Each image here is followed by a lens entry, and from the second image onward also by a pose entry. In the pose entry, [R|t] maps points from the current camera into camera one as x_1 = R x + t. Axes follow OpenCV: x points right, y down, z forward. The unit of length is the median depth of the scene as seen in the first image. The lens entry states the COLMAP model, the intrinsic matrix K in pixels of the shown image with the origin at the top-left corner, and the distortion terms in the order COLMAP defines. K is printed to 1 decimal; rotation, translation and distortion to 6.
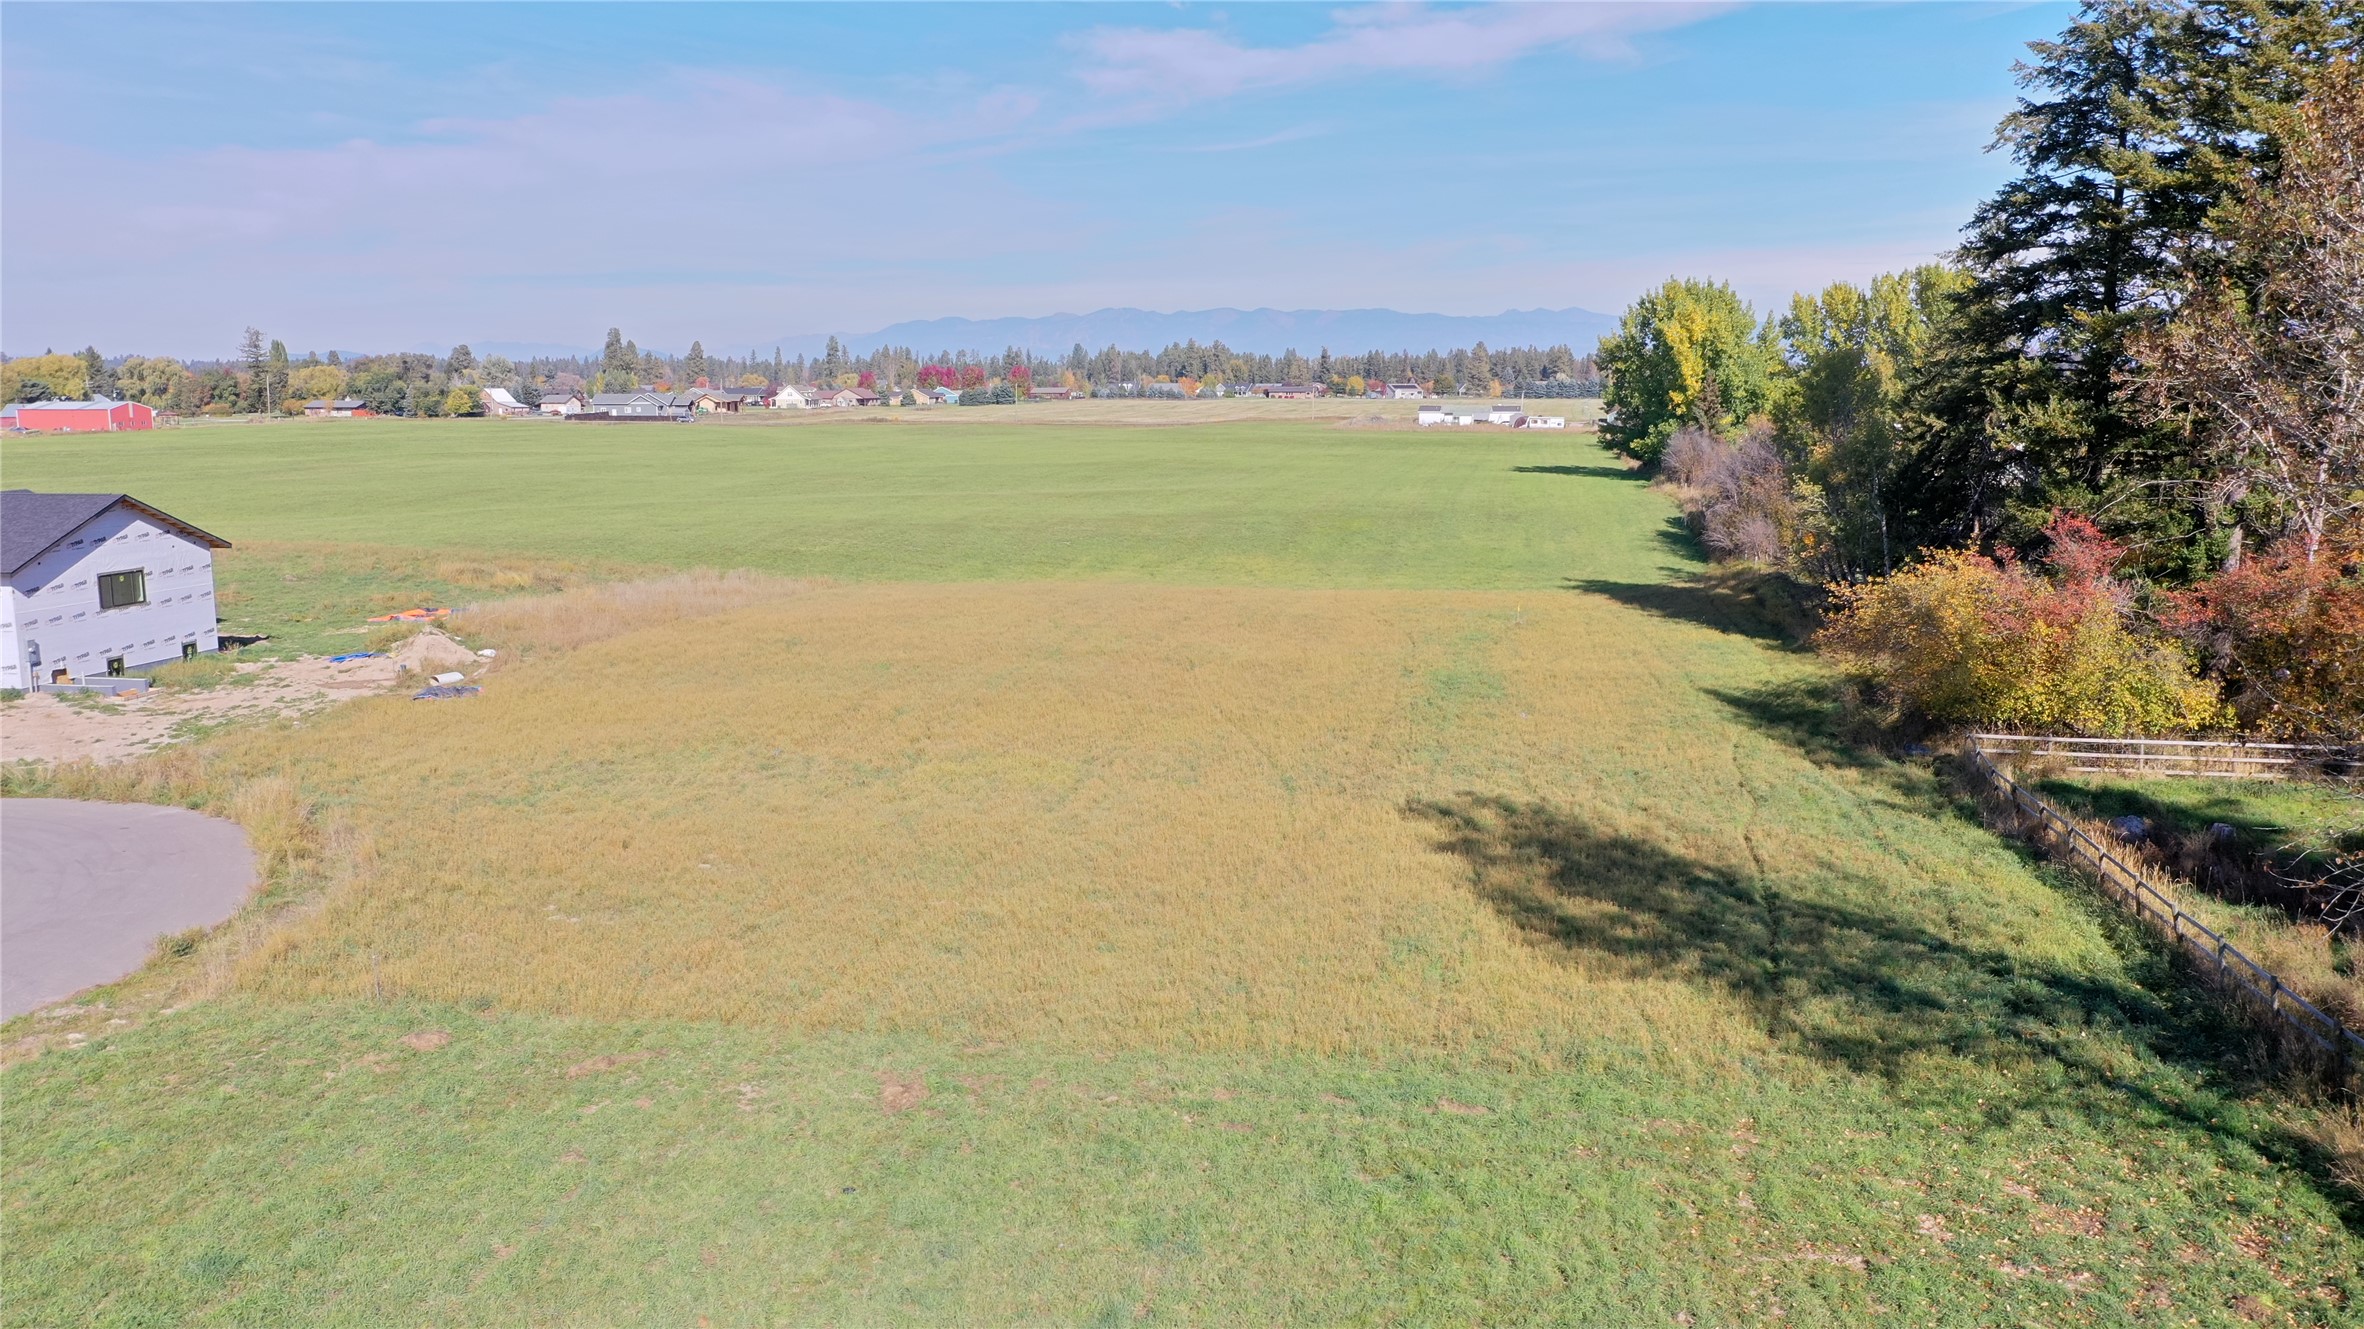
lens RADIAL K [[1849.7, 0, 1180.7], [0, 1849.7, 669.7], [0, 0, 1]] dist [-0.002700, 0.009783]
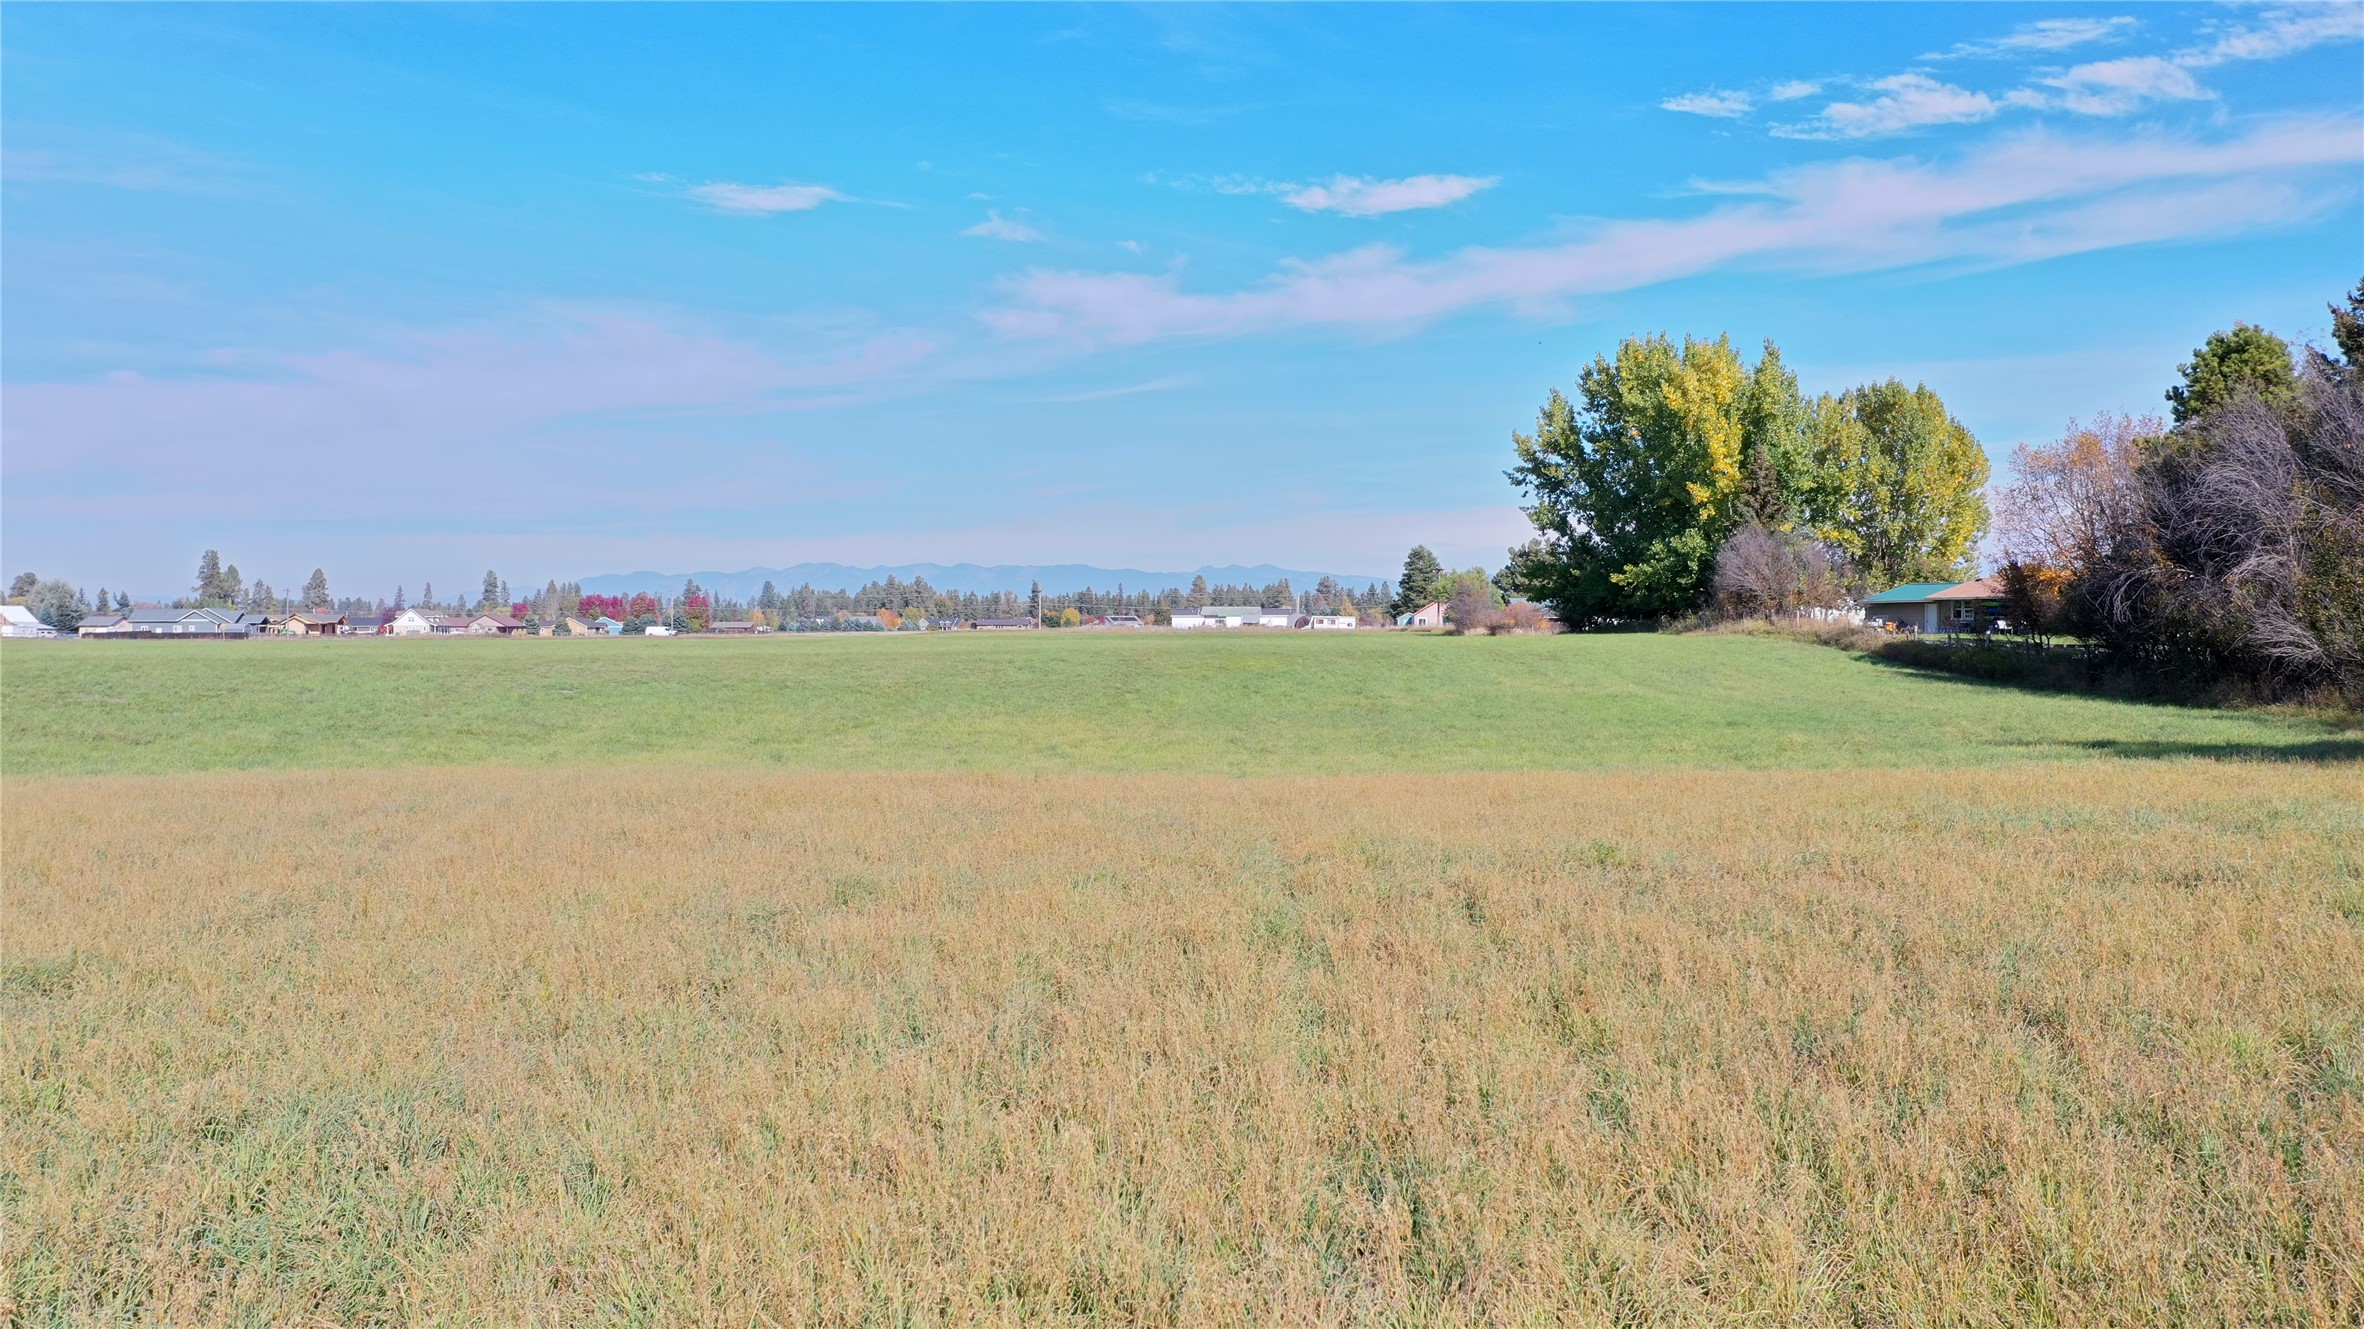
lens RADIAL K [[1849.7, 0, 1180.7], [0, 1849.7, 669.7], [0, 0, 1]] dist [-0.002700, 0.009783]
pose [[0.987119, -0.004546, 0.159923, 0.000714], [0.026262, 0.990641, -0.133942, -0.003109], [-0.157818, 0.136416, 0.978000, 0.106437]]
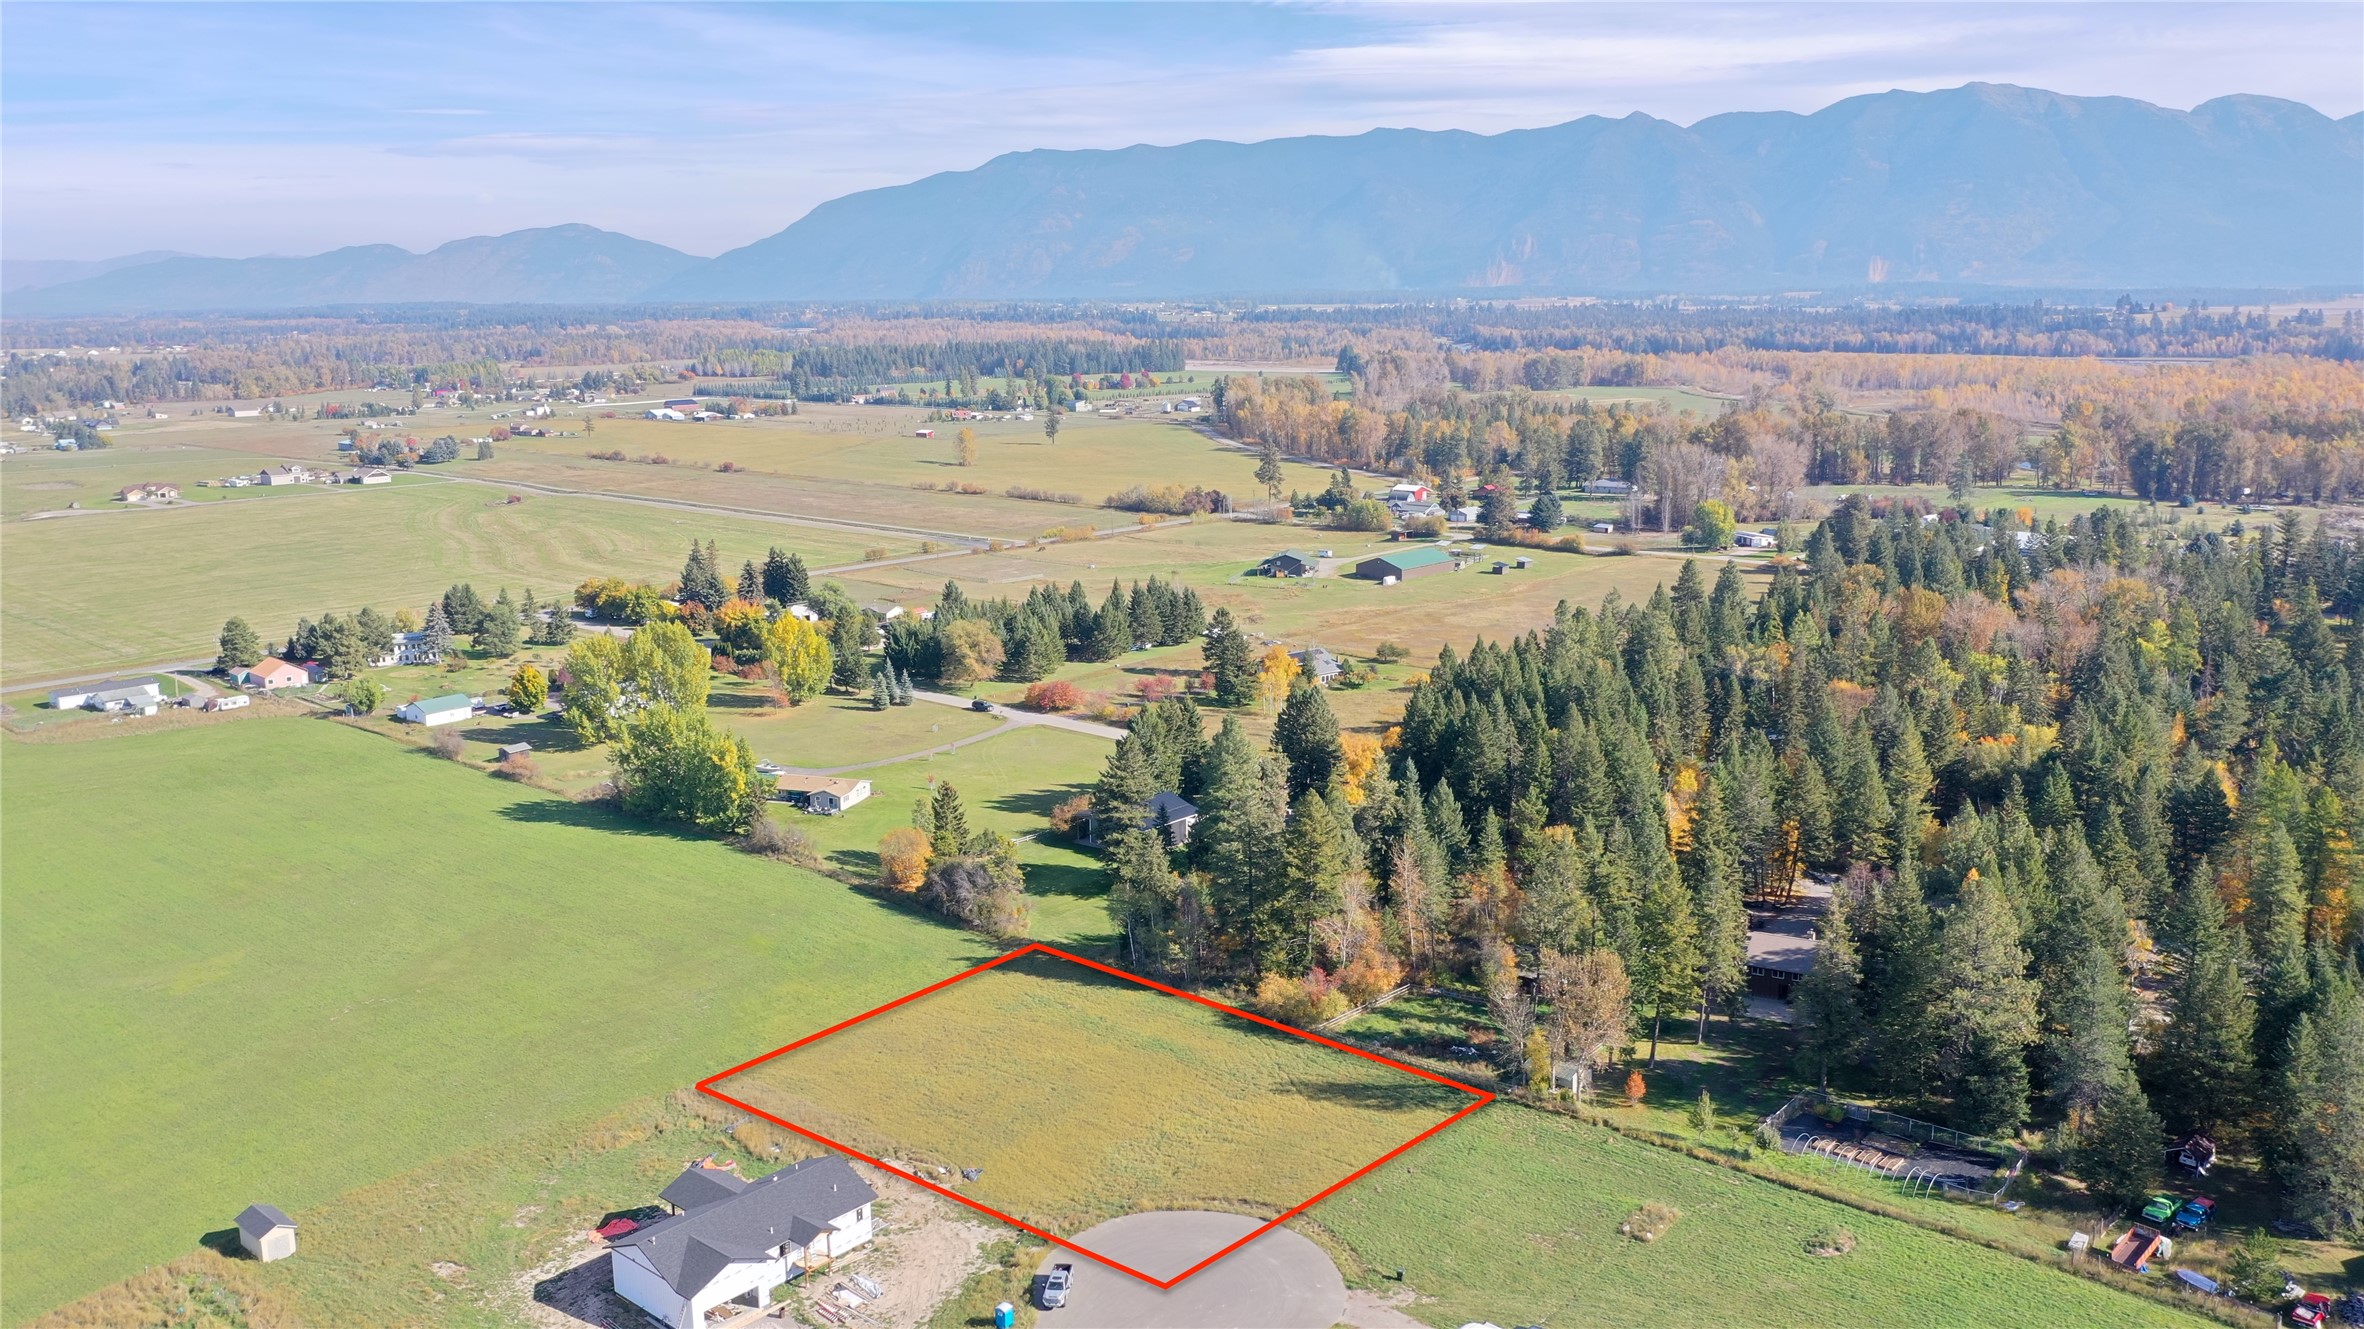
lens RADIAL K [[1849.7, 0, 1180.7], [0, 1849.7, 669.7], [0, 0, 1]] dist [-0.002700, 0.009783]
pose [[0.513192, -0.169415, 0.841387, -0.242620], [0.140680, 0.983670, 0.112258, -0.099402], [-0.846666, 0.060756, 0.528645, -0.078820]]
